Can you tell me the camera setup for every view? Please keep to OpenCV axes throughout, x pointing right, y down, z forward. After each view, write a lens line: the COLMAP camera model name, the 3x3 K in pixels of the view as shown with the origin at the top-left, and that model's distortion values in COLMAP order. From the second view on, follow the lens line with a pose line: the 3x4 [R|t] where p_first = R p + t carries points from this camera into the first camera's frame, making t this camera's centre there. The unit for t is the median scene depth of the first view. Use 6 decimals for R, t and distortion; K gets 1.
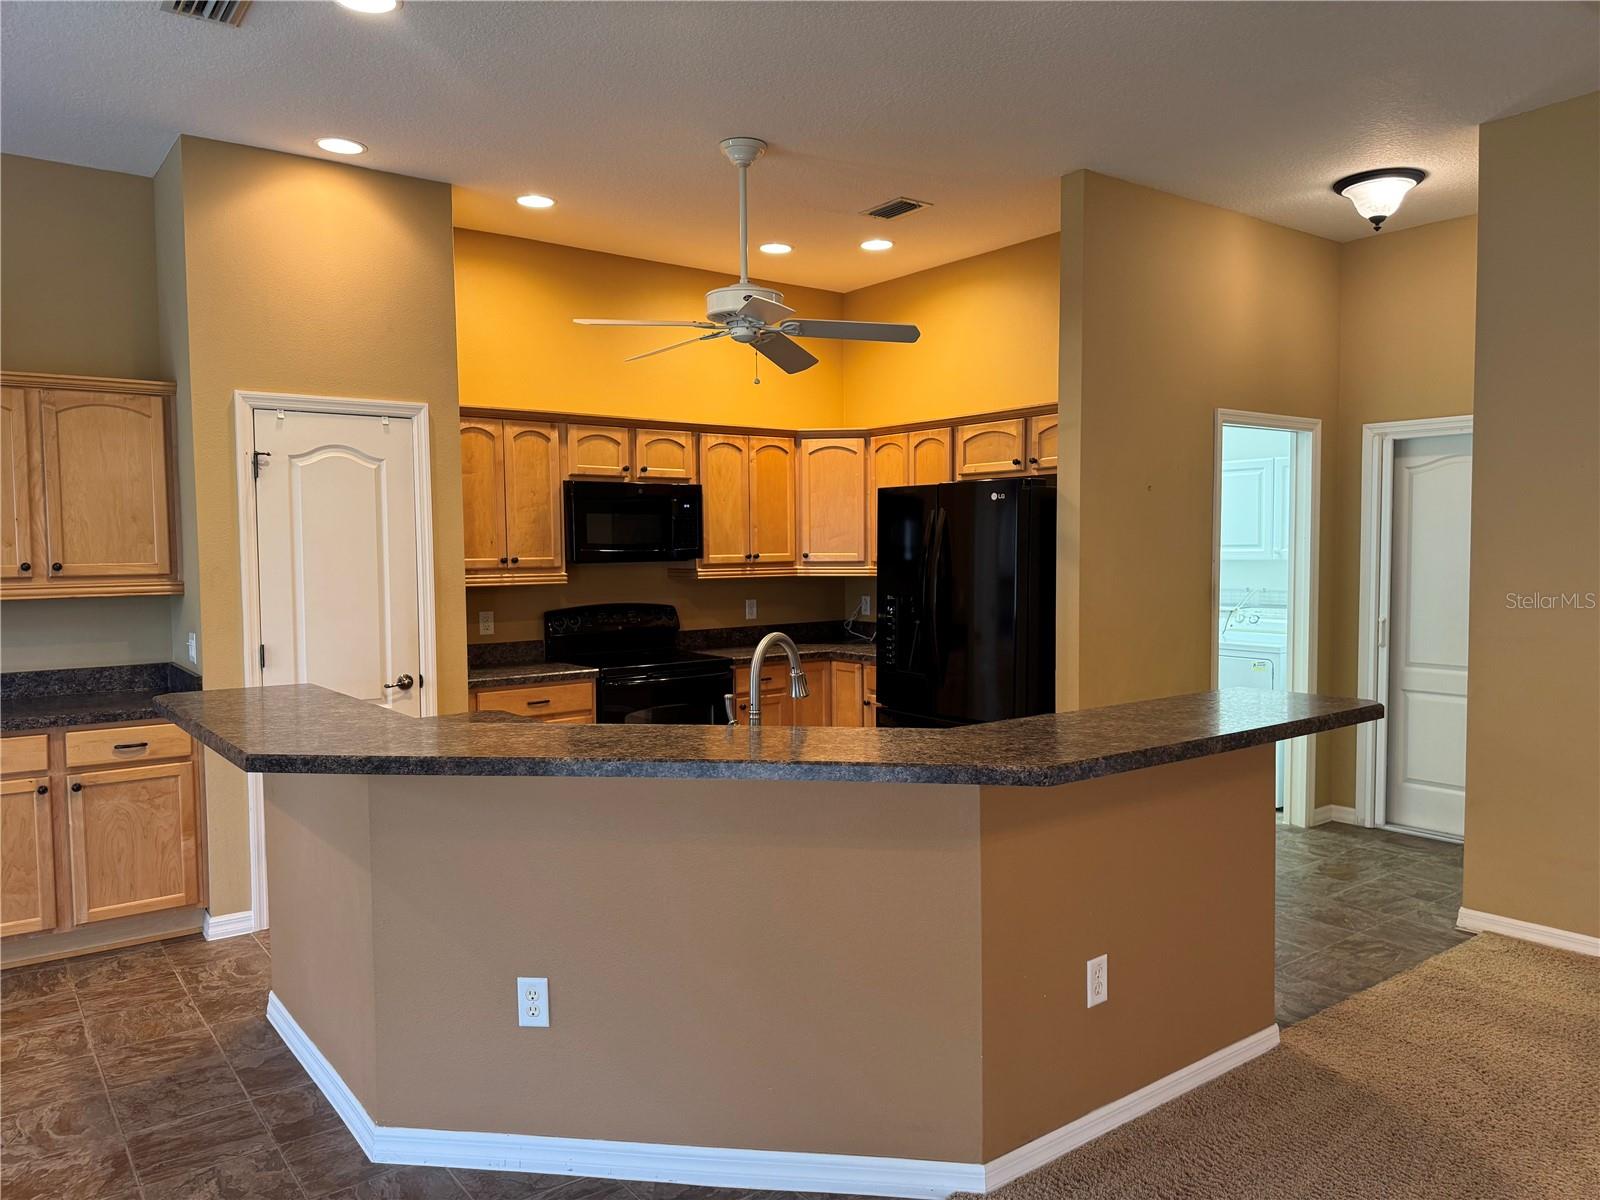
lens RADIAL K [[1135.0, 0, 801.6], [0, 1135.0, 602.3], [0, 0, 1]] dist [0.010266, -0.008911]
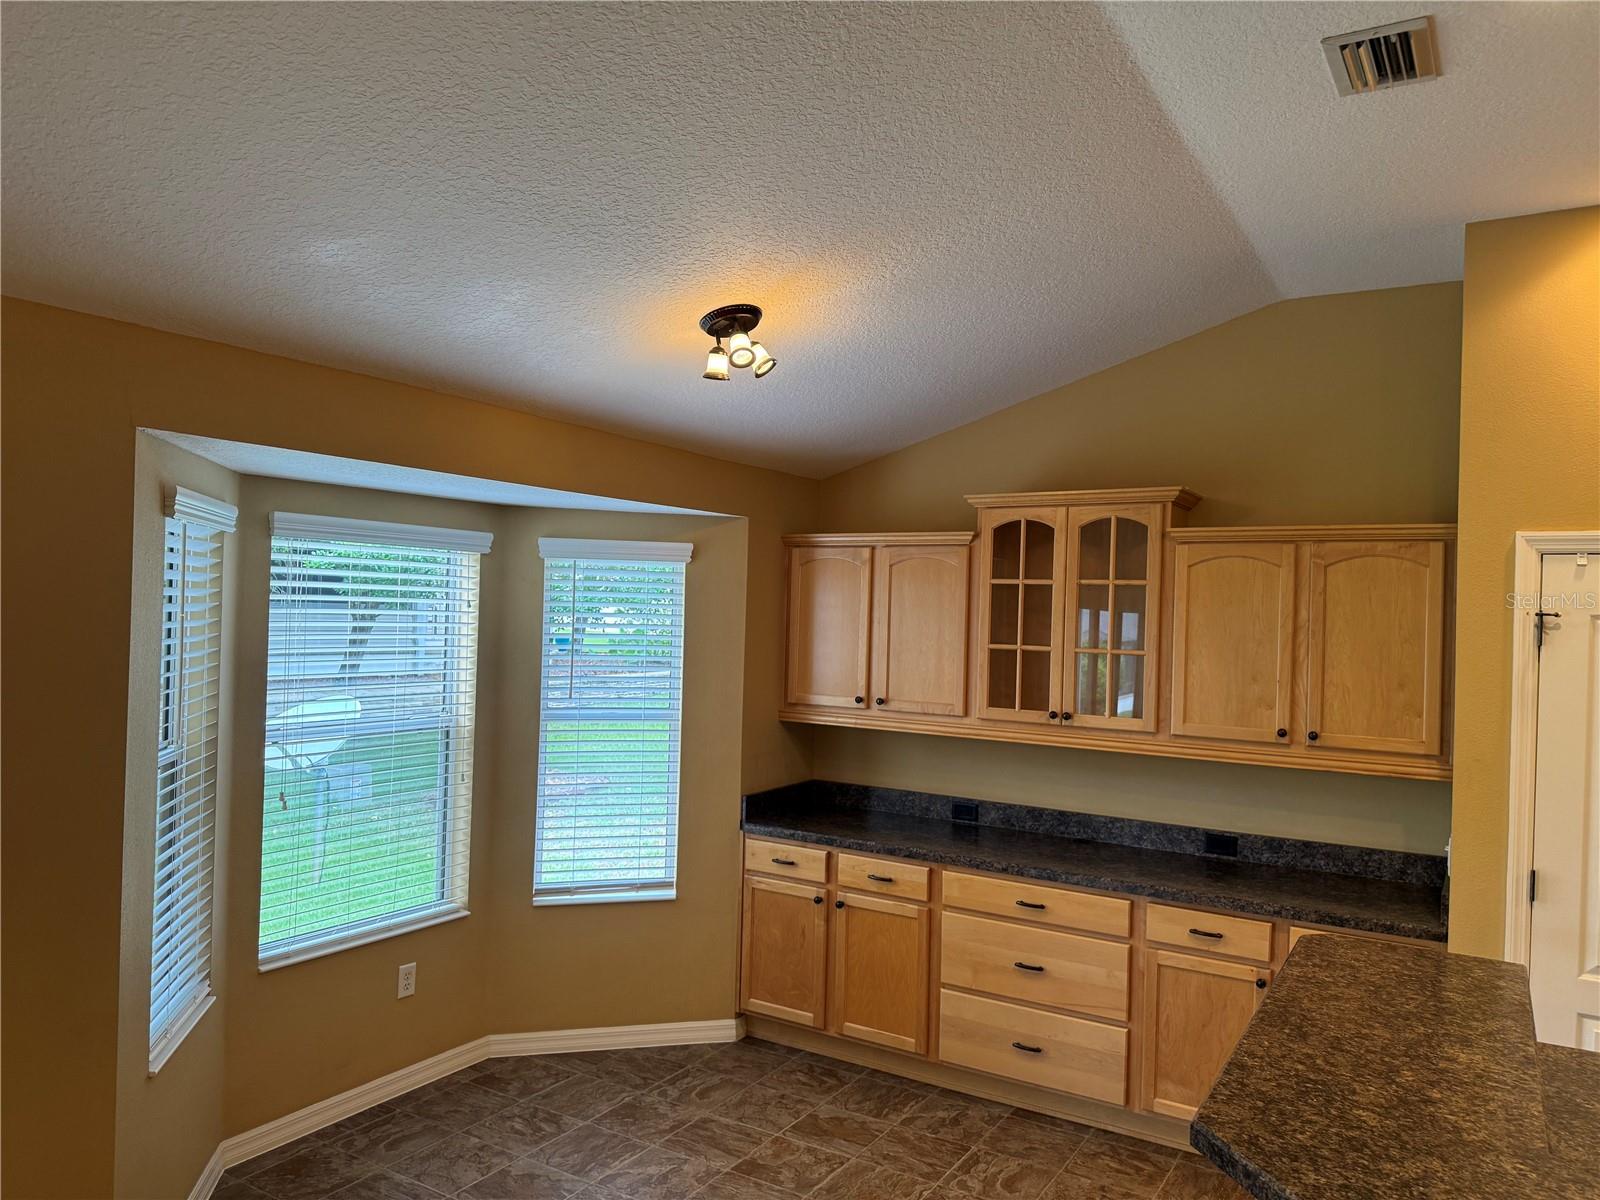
lens RADIAL K [[1135.0, 0, 801.8], [0, 1135.0, 606.9], [0, 0, 1]] dist [0.010266, -0.008911]
pose [[0.353102, 0.014711, -0.935469, 0.049742], [-0.077908, 0.996866, -0.013730, -0.087388], [0.932336, 0.077729, 0.353141, 0.281790]]
